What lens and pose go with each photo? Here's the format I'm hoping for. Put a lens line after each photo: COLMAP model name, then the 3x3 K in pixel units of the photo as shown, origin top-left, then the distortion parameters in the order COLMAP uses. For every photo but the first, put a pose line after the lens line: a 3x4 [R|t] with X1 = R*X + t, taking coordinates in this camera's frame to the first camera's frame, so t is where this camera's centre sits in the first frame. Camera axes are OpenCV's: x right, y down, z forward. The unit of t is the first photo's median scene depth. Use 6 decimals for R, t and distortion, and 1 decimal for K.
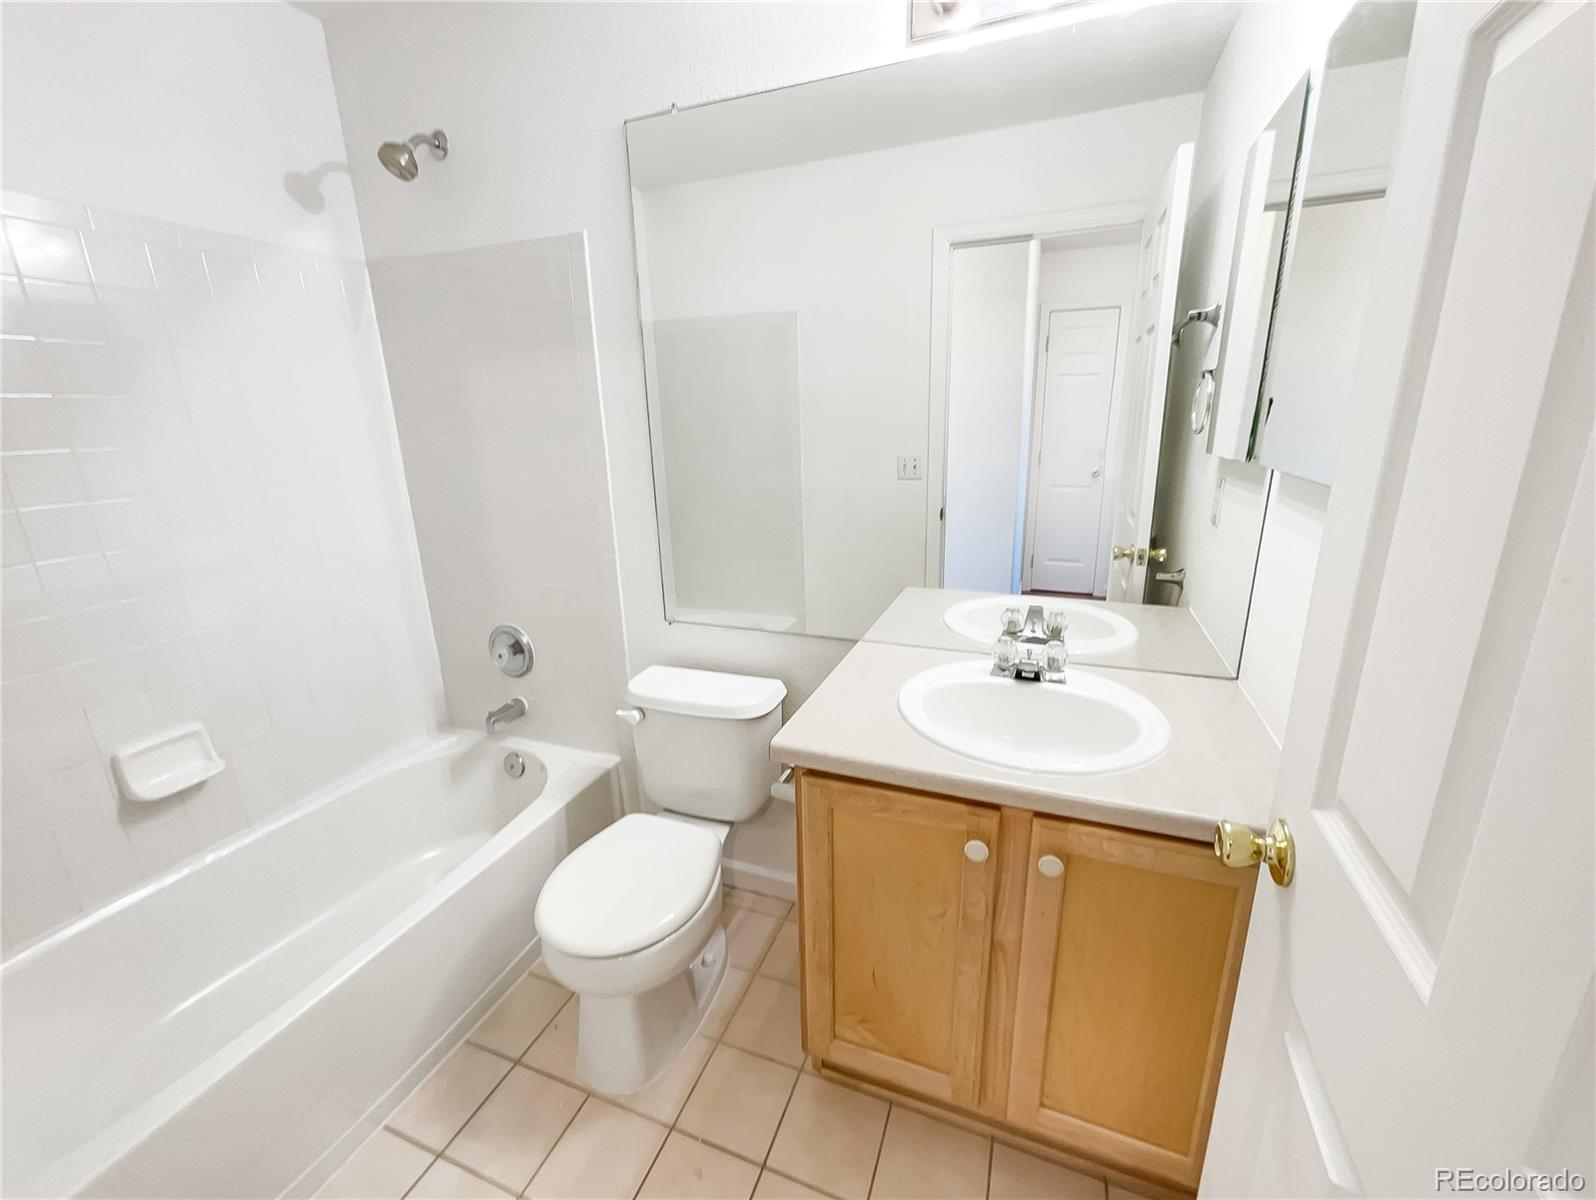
lens RADIAL K [[651.8, 0, 795.9], [0, 651.8, 599.9], [0, 0, 1]] dist [-0.003627, -0.000060]
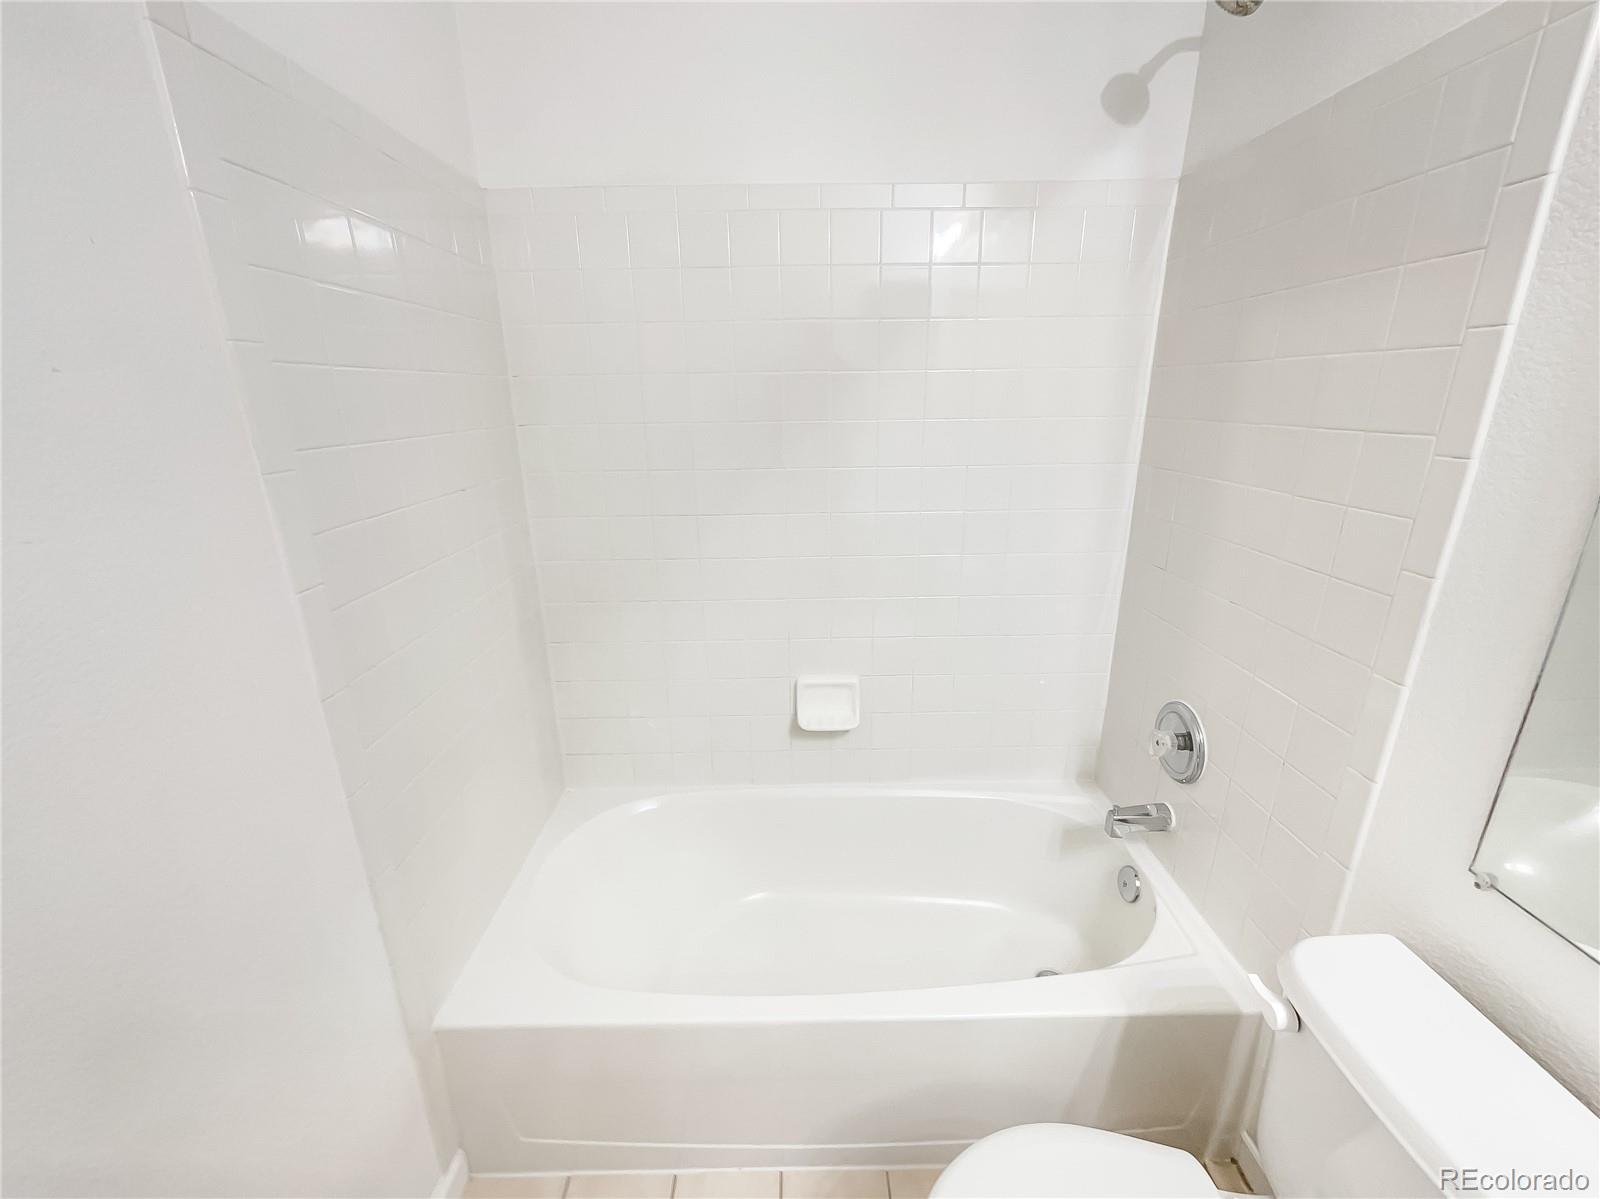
lens RADIAL K [[653.5, 0, 797.9], [0, 653.5, 599.4], [0, 0, 1]] dist [-0.003627, -0.000060]
pose [[0.380008, 0.297311, -0.875900, -0.040267], [-0.246949, 0.945174, 0.213686, -0.123931], [0.891409, 0.135100, 0.432595, 0.376449]]
